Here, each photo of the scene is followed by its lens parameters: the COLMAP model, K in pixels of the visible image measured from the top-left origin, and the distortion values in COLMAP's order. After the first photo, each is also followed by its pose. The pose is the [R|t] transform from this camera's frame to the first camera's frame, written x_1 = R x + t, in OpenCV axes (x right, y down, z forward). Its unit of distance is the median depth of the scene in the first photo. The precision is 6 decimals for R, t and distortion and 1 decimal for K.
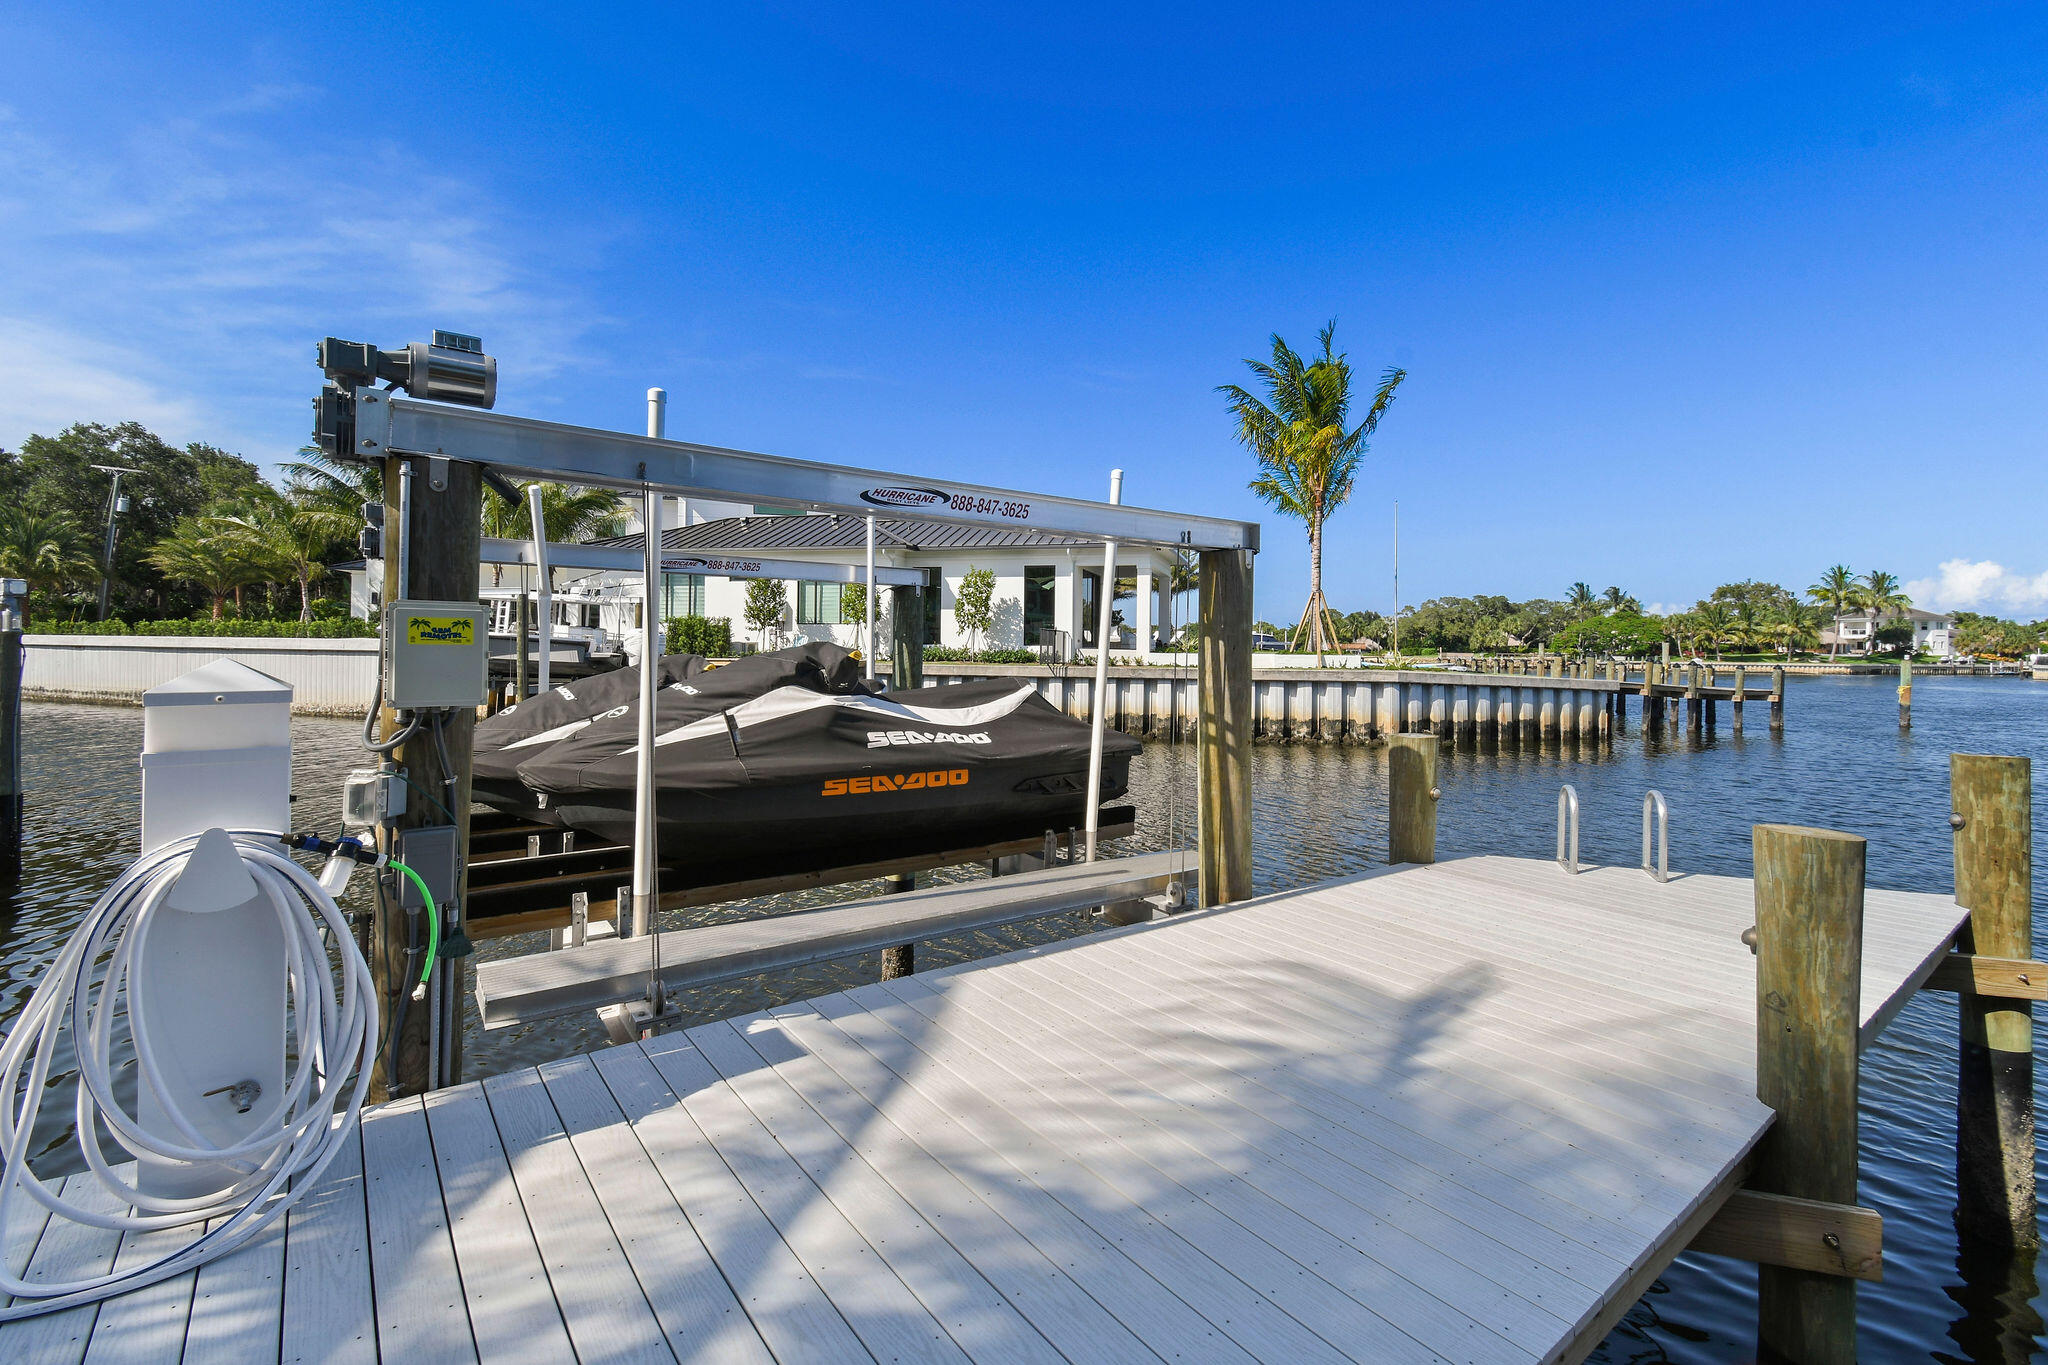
lens RADIAL K [[909.0, 0, 1038.4], [0, 909.0, 632.4], [0, 0, 1]] dist [0.028936, -0.015852]
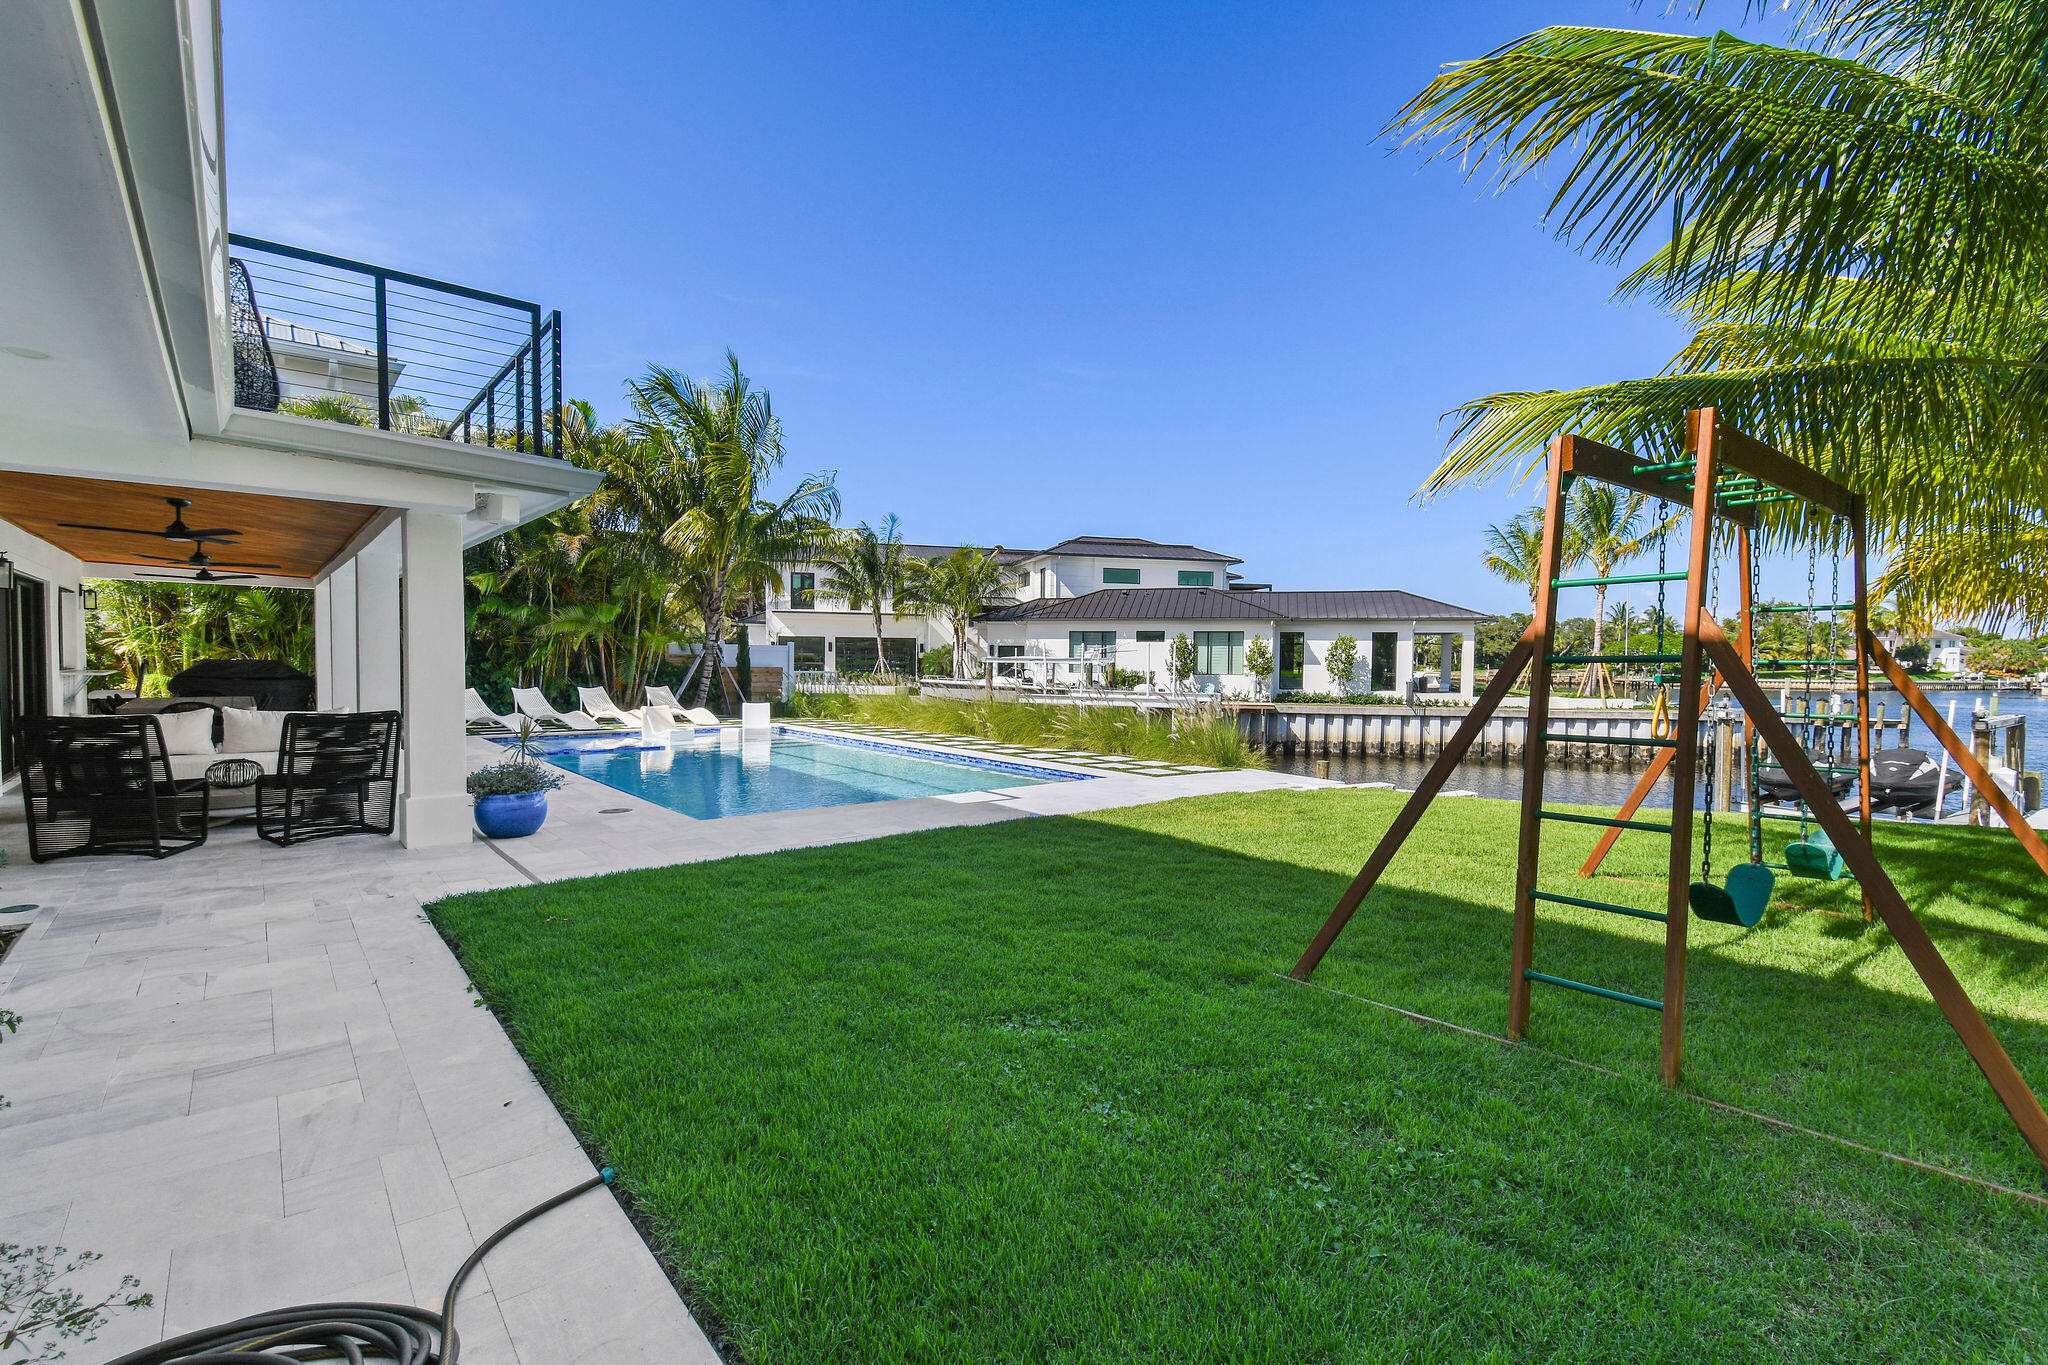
lens RADIAL K [[932.8, 0, 1003.7], [0, 932.8, 698.3], [0, 0, 1]] dist [-0.001822, -0.002706]
pose [[0.999996, -0.002184, -0.001716, -0.516955], [0.002287, 0.998041, 0.062519, -0.057696], [0.001576, -0.062523, 0.998042, -0.357439]]
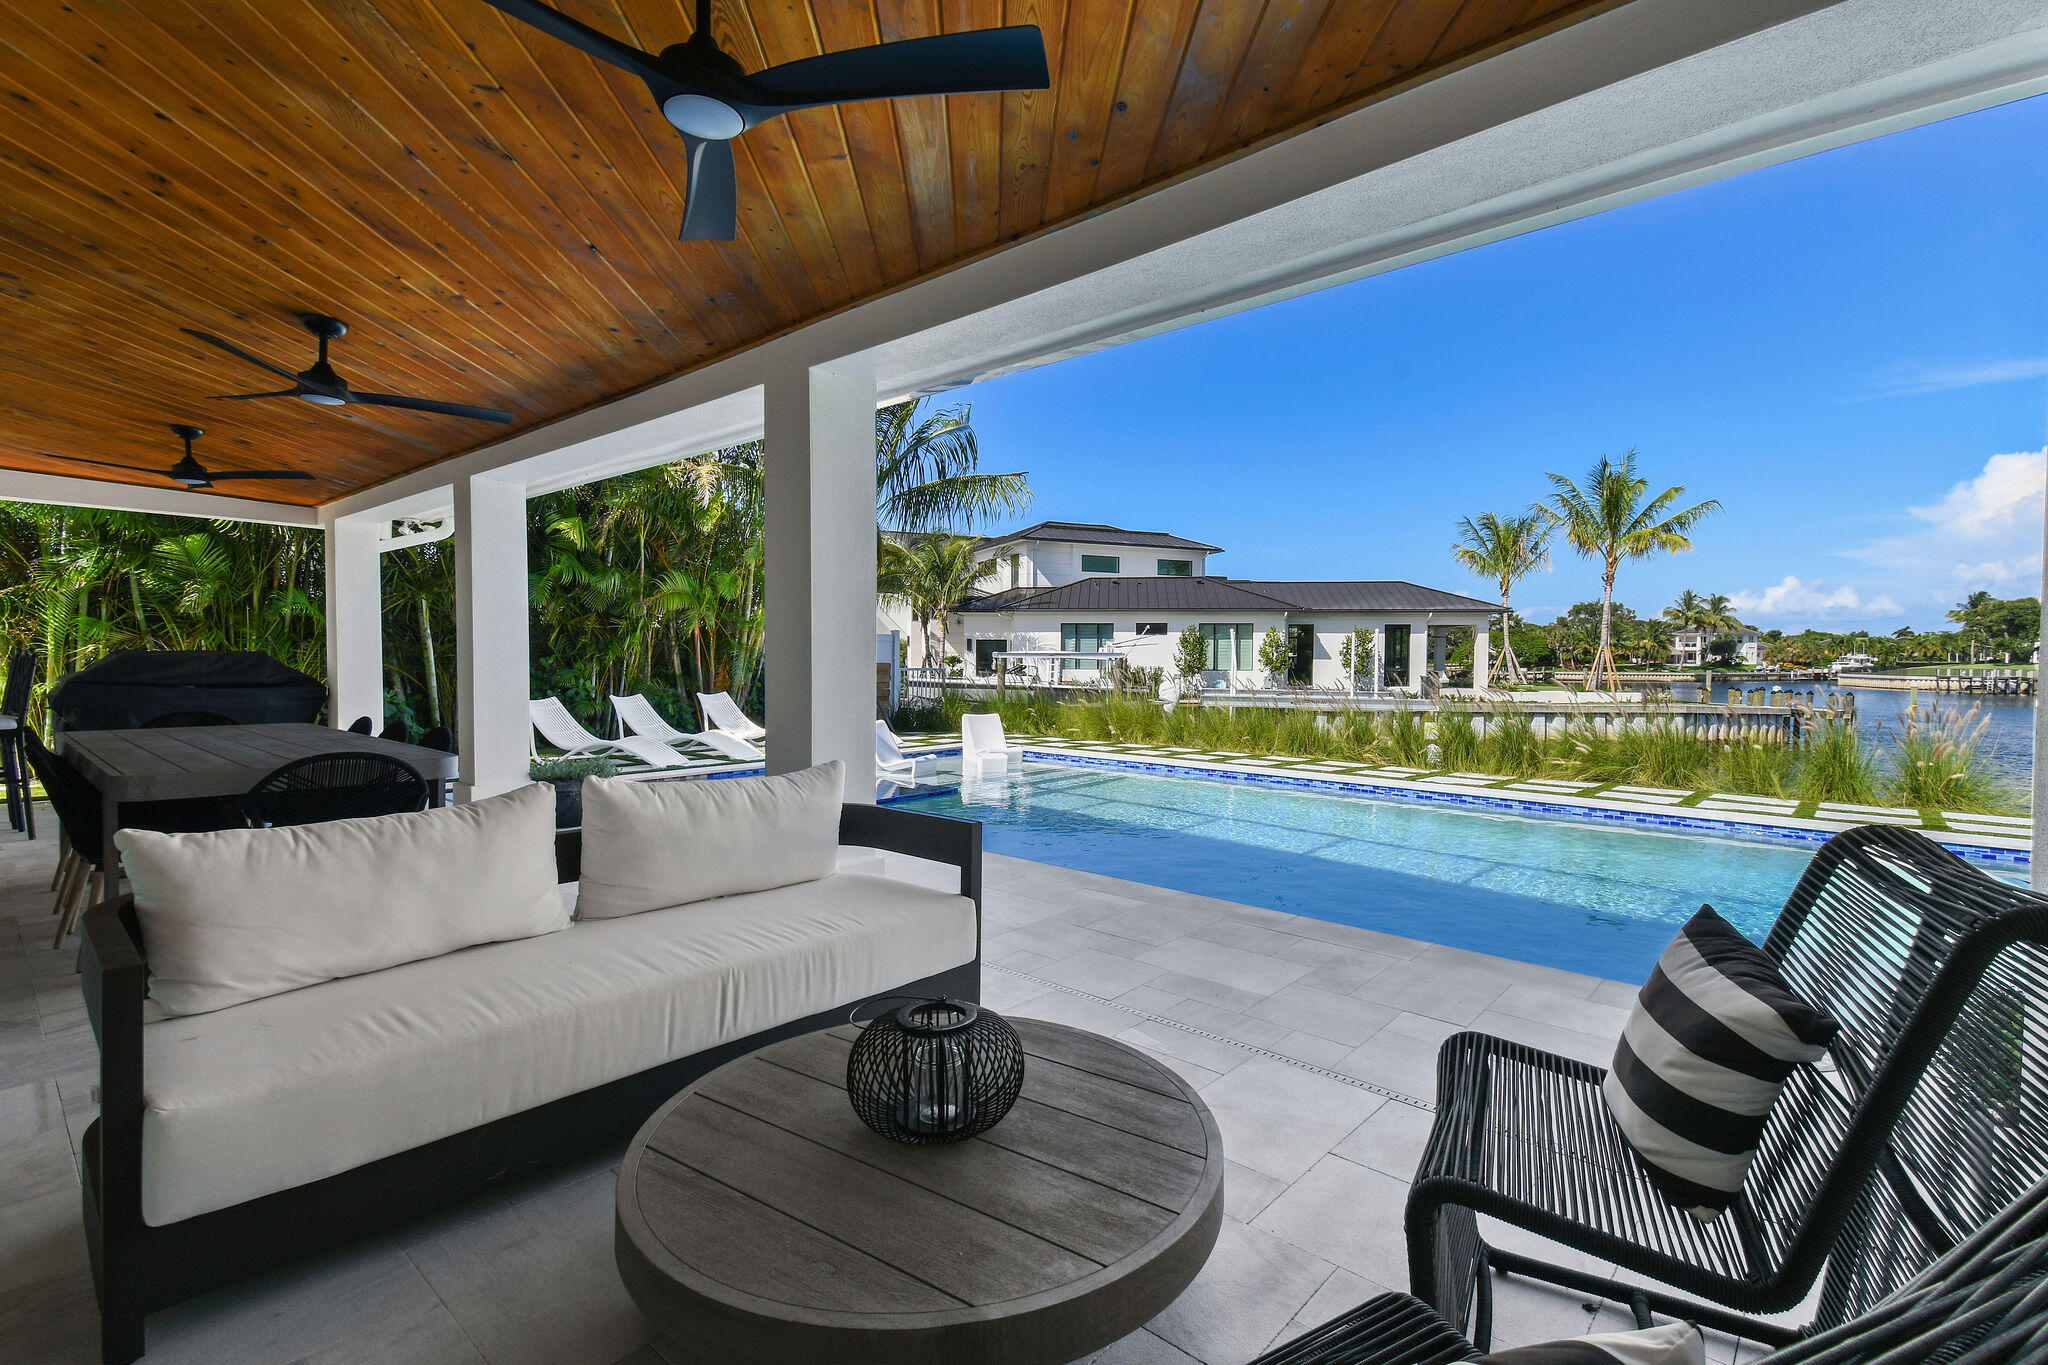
lens RADIAL K [[932.8, 0, 986.8], [0, 932.8, 686.8], [0, 0, 1]] dist [-0.001822, -0.002706]
pose [[0.989449, -0.010449, 0.144507, -0.695447], [0.002746, 0.998569, 0.053406, -0.052707], [-0.144858, -0.052446, 0.988062, -0.194879]]
